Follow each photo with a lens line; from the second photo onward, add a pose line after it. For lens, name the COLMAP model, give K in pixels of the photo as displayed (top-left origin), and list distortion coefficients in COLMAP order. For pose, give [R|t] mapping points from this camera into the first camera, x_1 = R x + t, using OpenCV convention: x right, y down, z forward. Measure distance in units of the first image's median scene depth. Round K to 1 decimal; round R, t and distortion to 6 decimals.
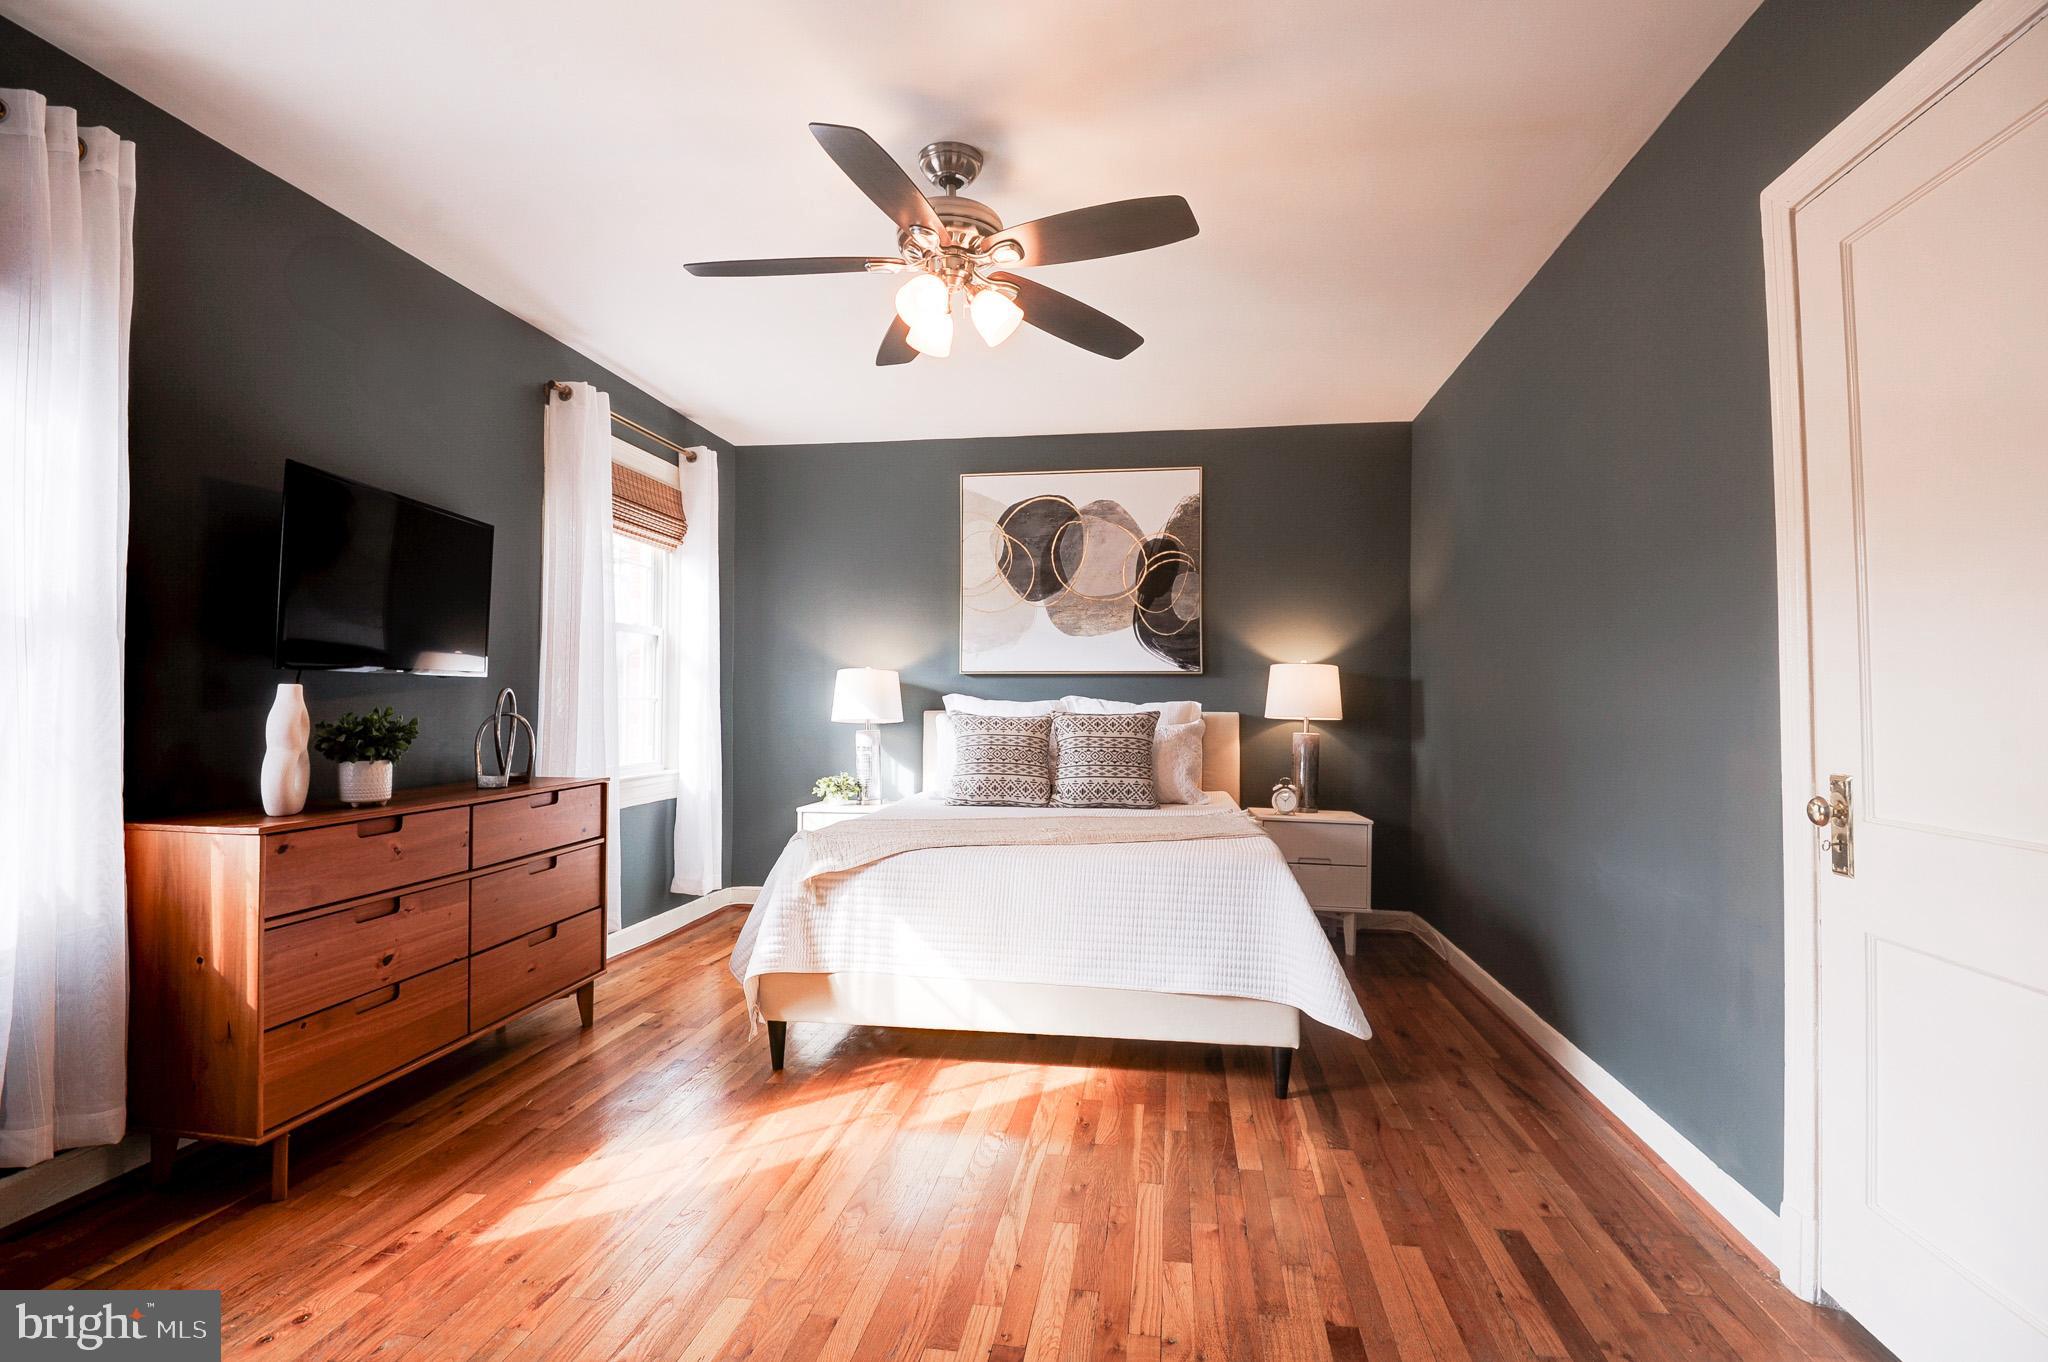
lens RADIAL K [[931.7, 0, 1023.4], [0, 931.7, 689.6], [0, 0, 1]] dist [-0.001025, -0.022415]
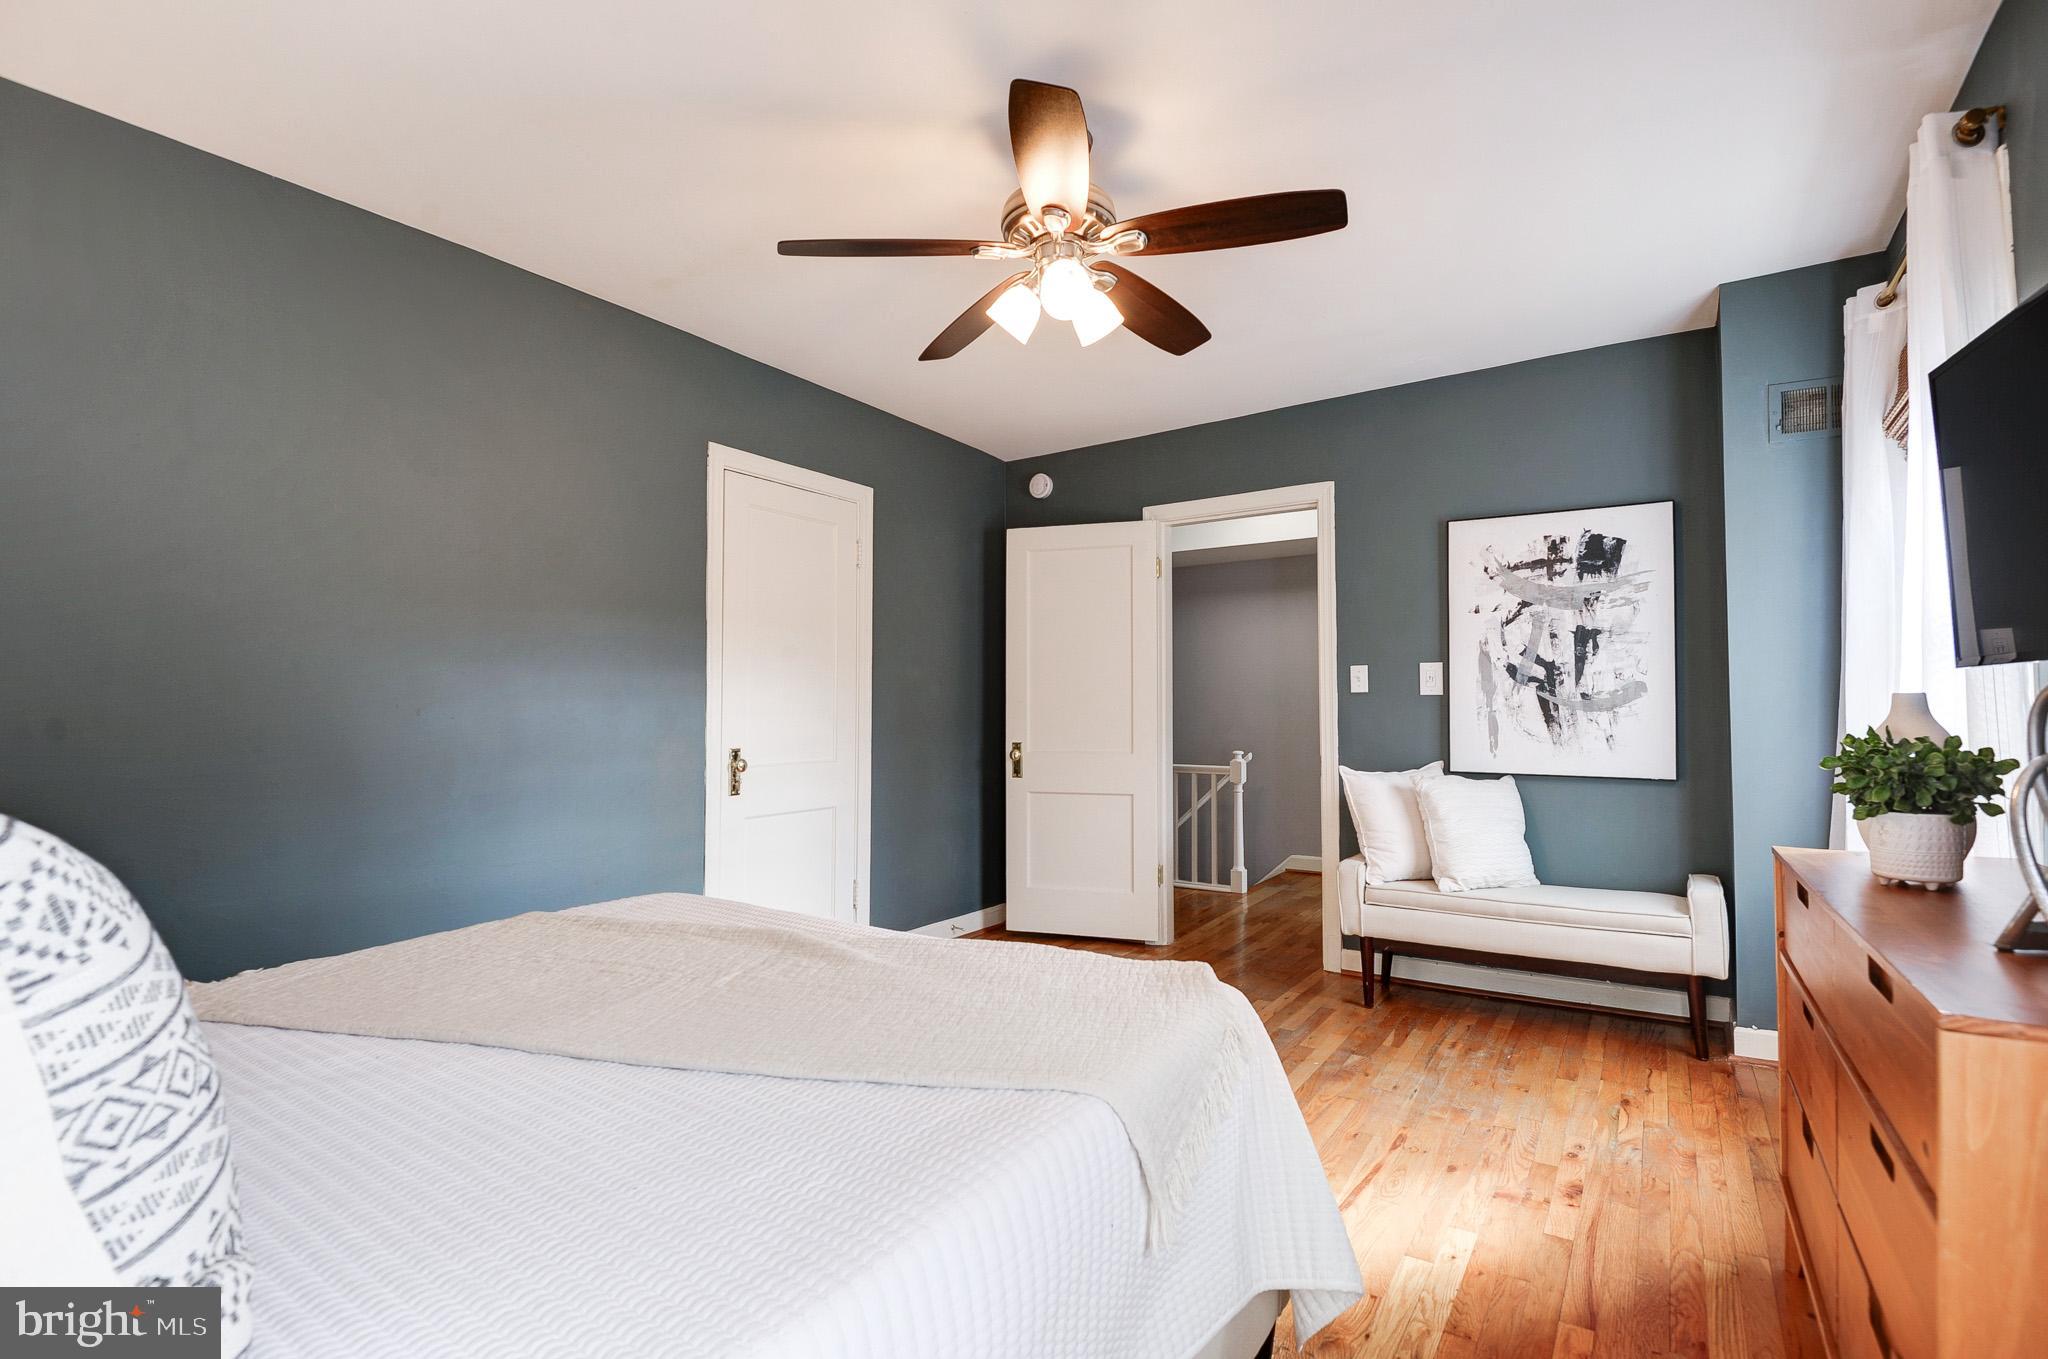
lens RADIAL K [[920.5, 0, 1025.6], [0, 920.5, 681.2], [0, 0, 1]] dist [0.009191, -0.023963]
pose [[-0.906306, 0.008722, 0.422531, -0.216684], [-0.010276, 0.999037, -0.042664, 0.006997], [-0.422496, -0.043008, -0.905344, 0.922915]]
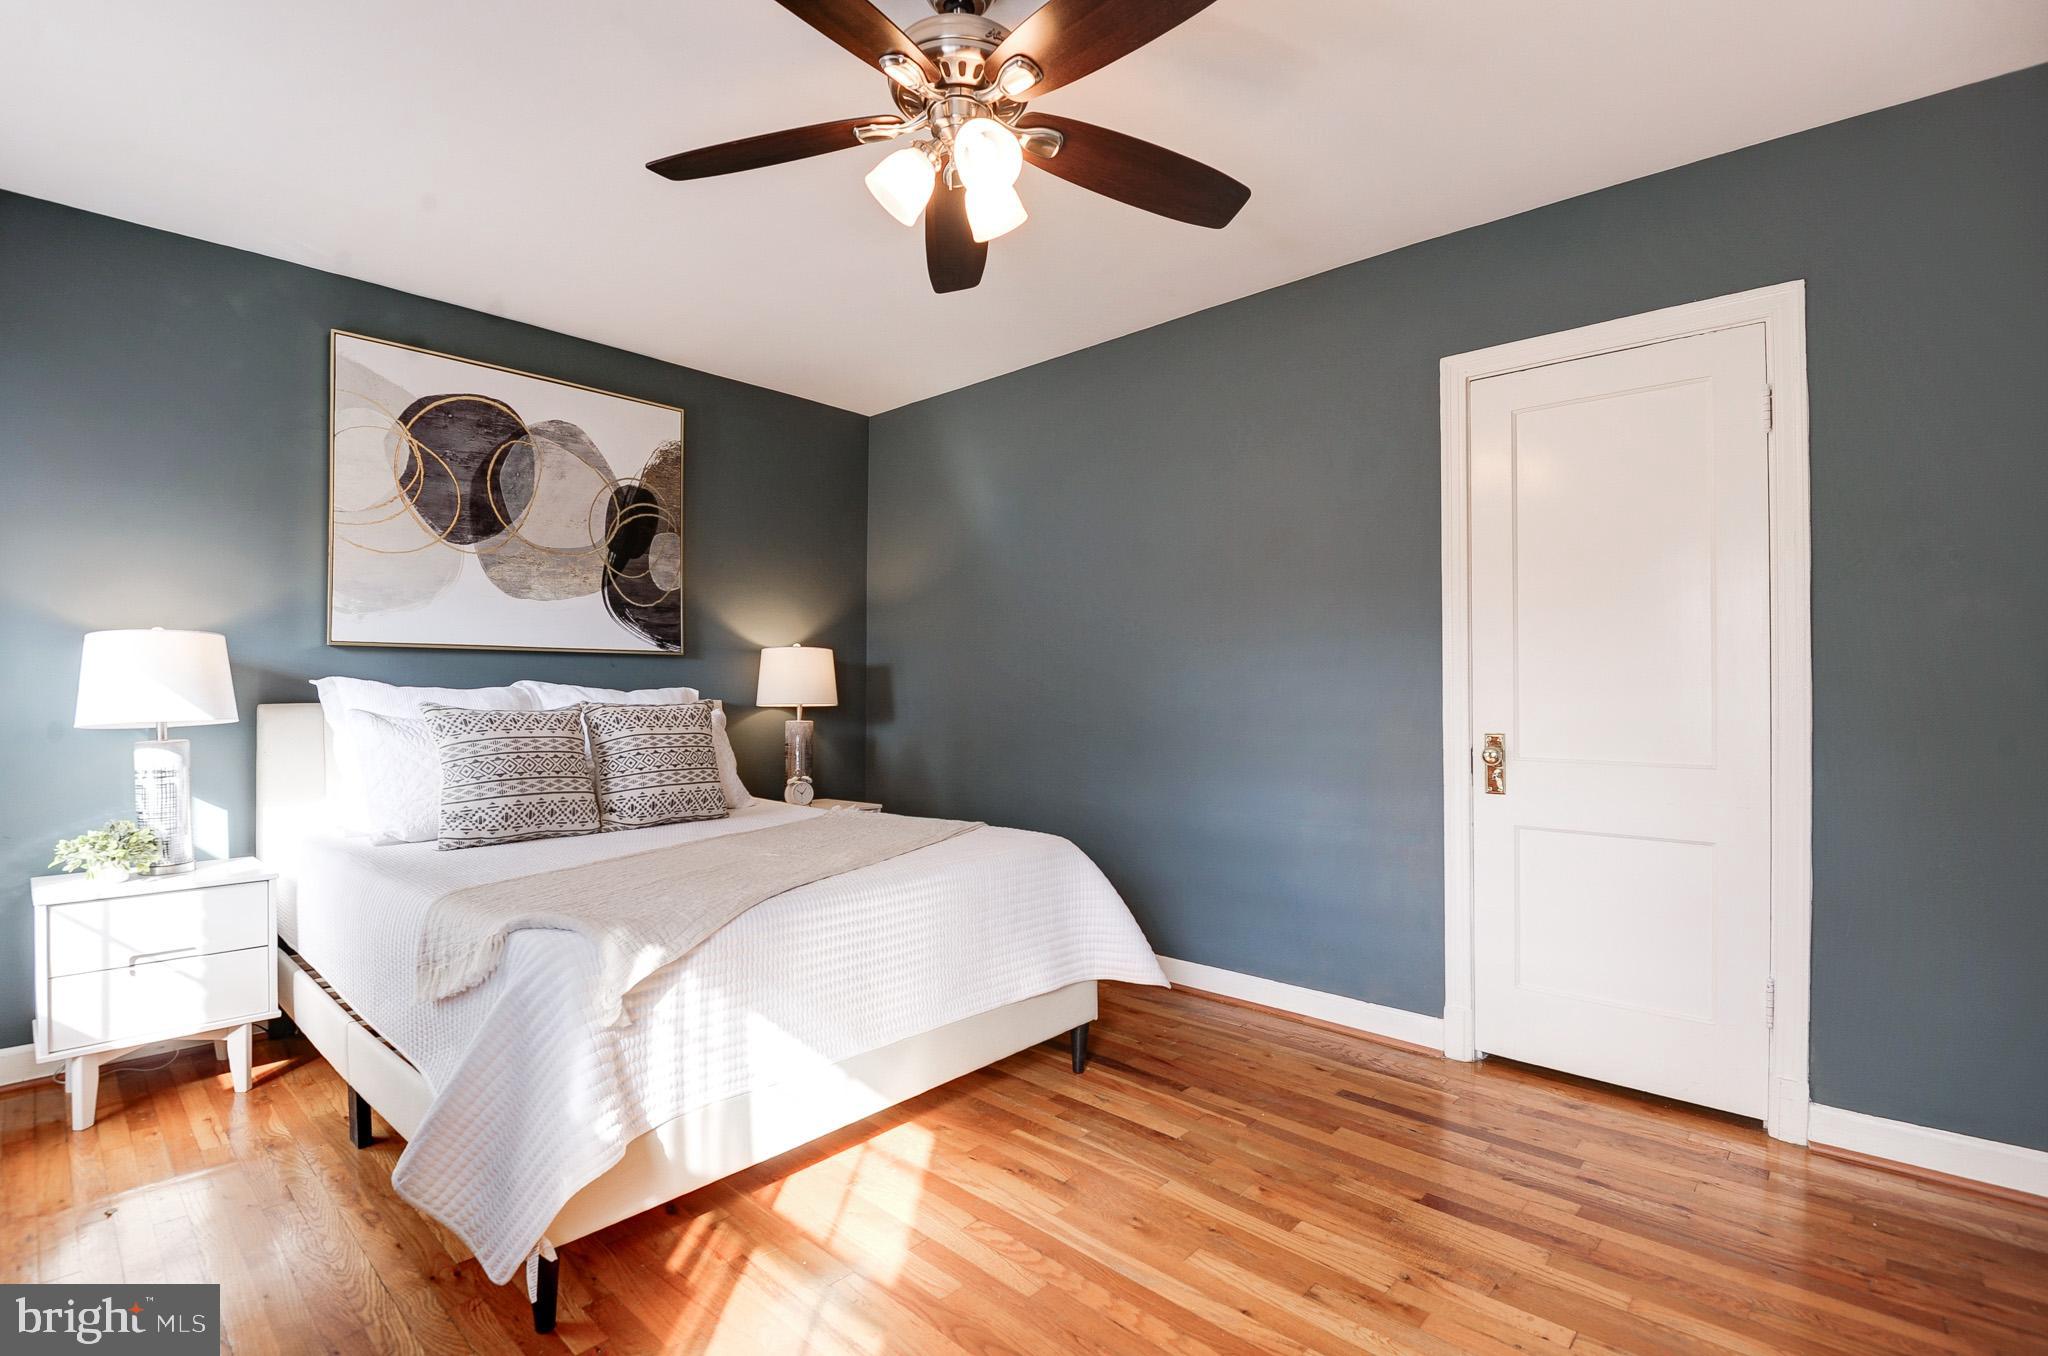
lens RADIAL K [[937.9, 0, 1021.0], [0, 937.9, 697.7], [0, 0, 1]] dist [0.004645, -0.021603]
pose [[0.556439, -0.011584, 0.830807, -0.346190], [-0.011751, 0.999693, 0.021810, -0.000379], [-0.830805, -0.021898, 0.556133, 0.267626]]
